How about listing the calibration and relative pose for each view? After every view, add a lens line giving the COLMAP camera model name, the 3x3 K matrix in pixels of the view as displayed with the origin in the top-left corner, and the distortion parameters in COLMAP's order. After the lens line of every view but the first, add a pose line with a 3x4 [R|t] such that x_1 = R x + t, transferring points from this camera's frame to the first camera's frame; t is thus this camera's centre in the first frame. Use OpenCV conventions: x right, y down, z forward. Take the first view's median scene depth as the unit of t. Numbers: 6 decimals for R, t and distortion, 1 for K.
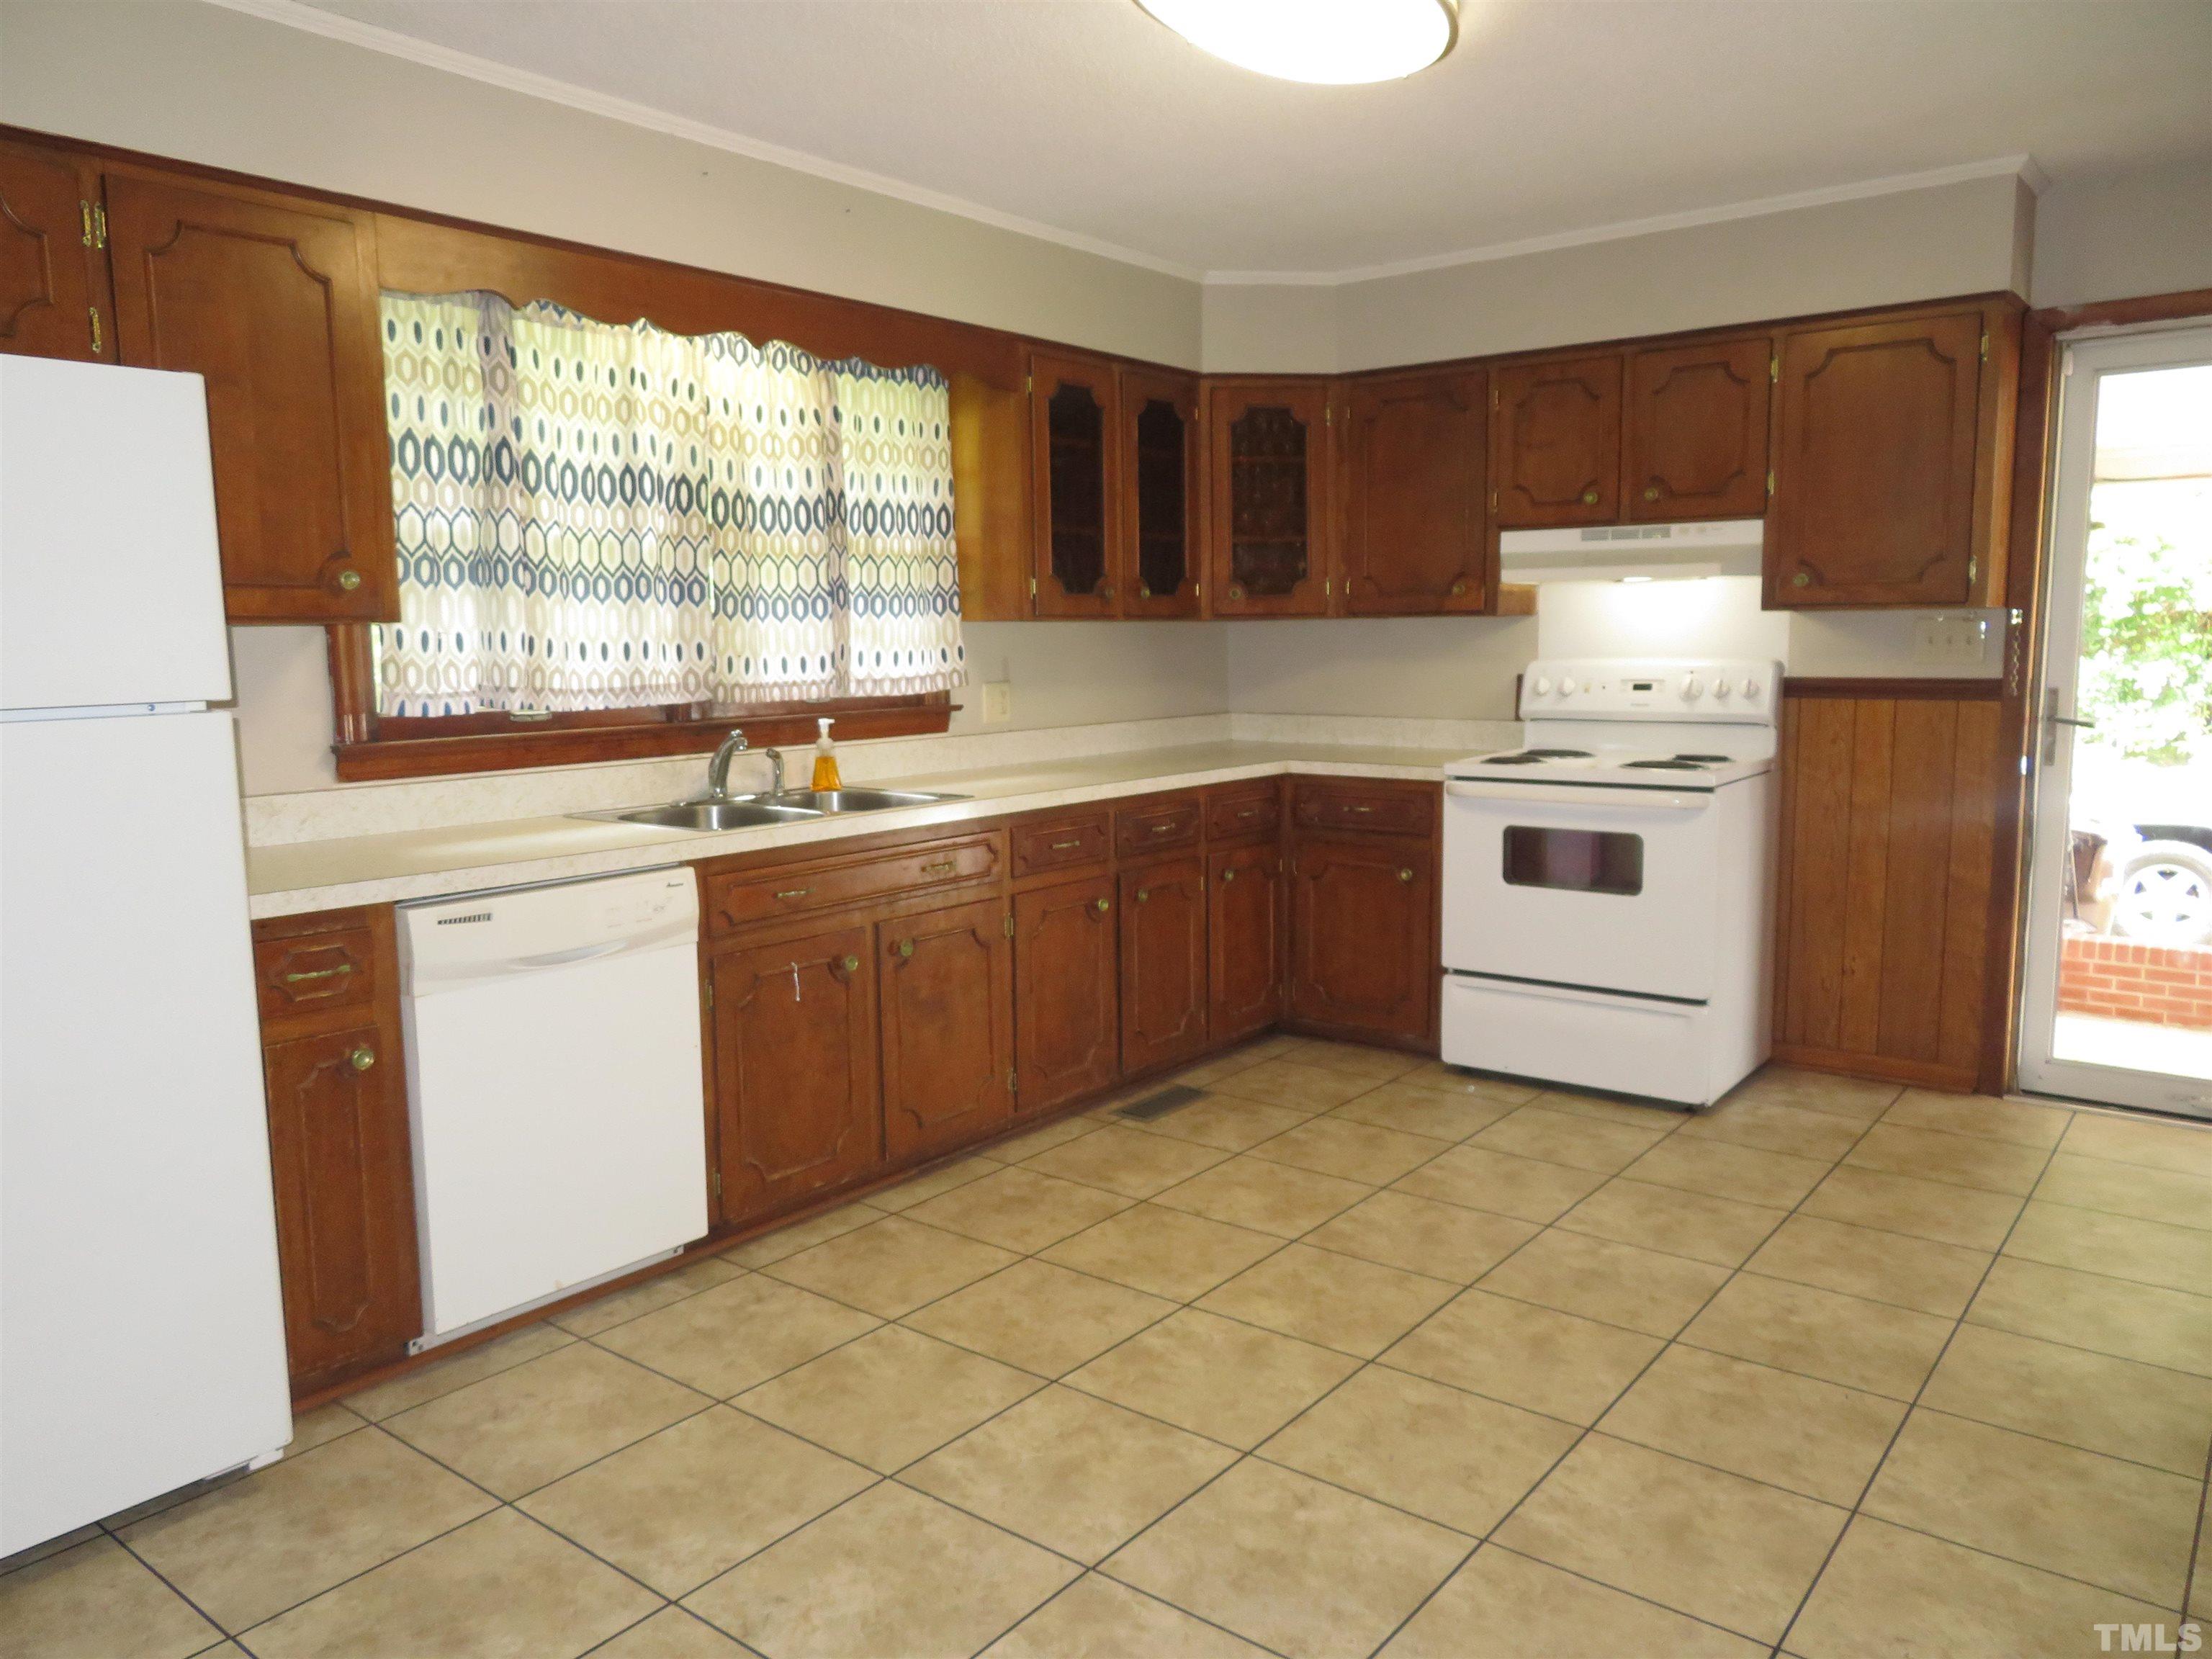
lens RADIAL K [[1604.8, 0, 1094.1], [0, 1604.8, 819.2], [0, 0, 1]] dist [0.003205, -0.007944]
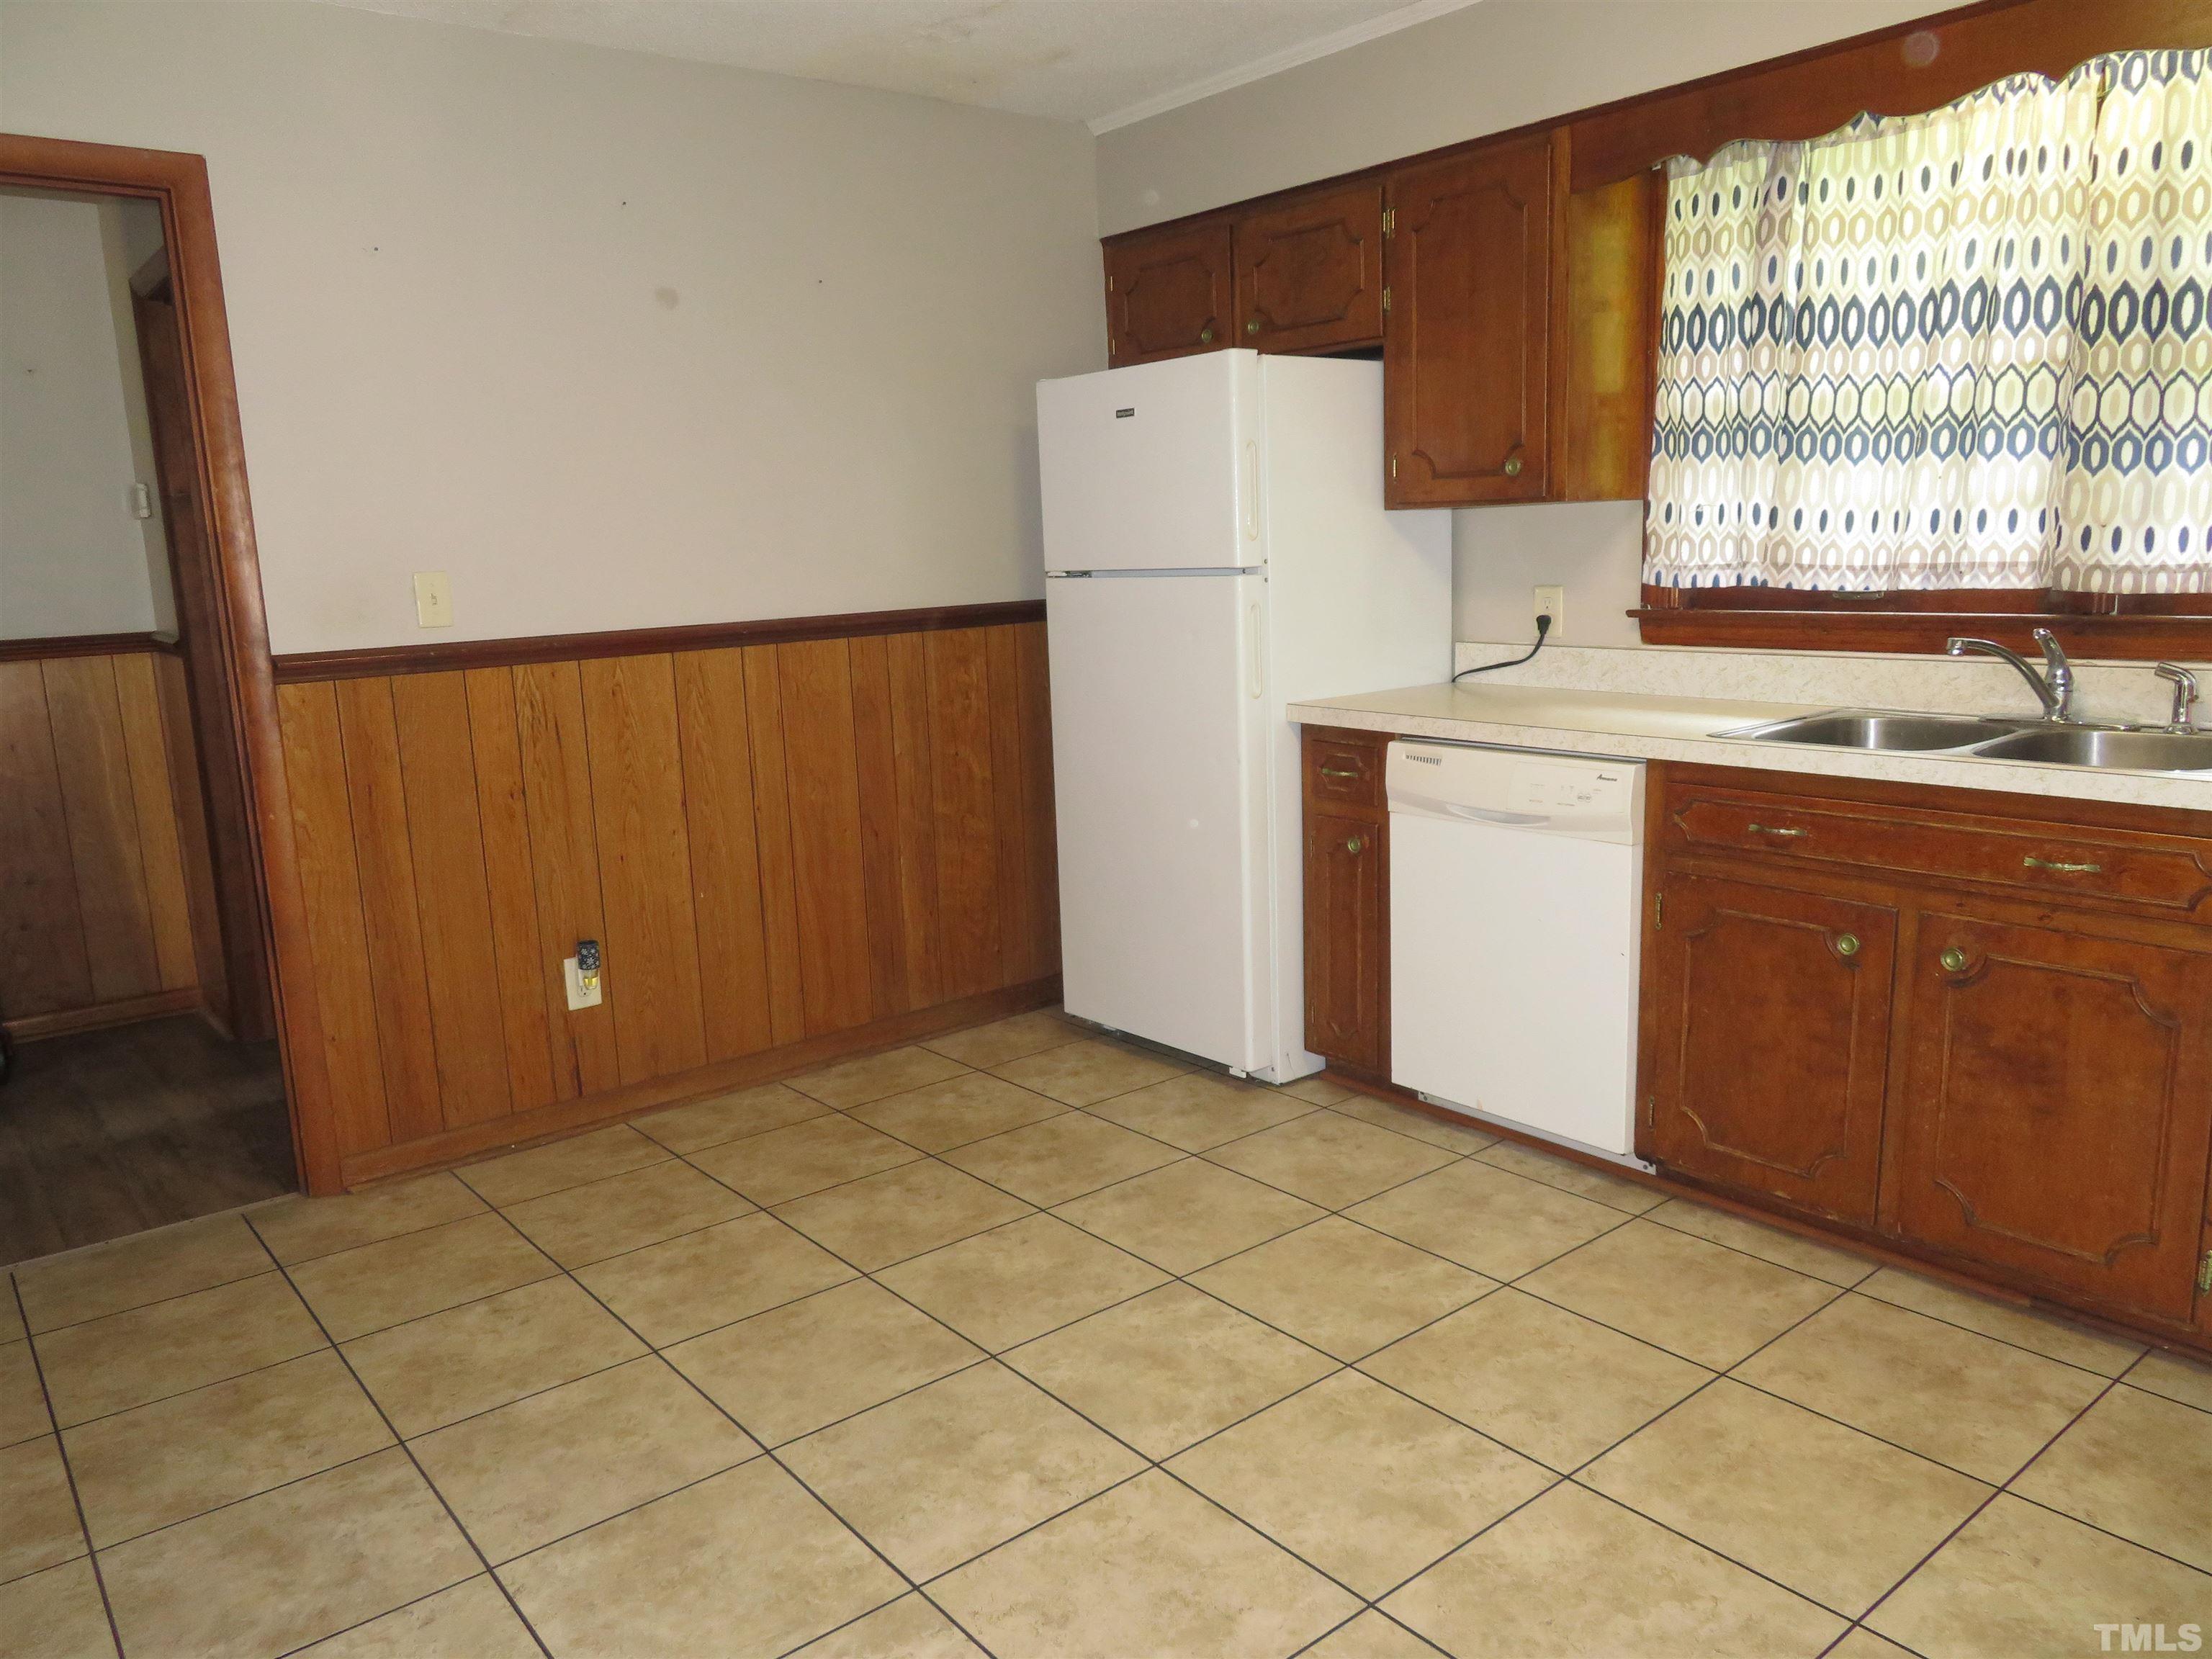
lens RADIAL K [[1604.8, 0, 1096.4], [0, 1604.8, 844.0], [0, 0, 1]] dist [0.003205, -0.007944]
pose [[-0.230415, 0.201116, -0.952083, 0.663388], [-0.077097, 0.971561, 0.223889, -0.101836], [0.970033, 0.124990, -0.208357, 0.836971]]
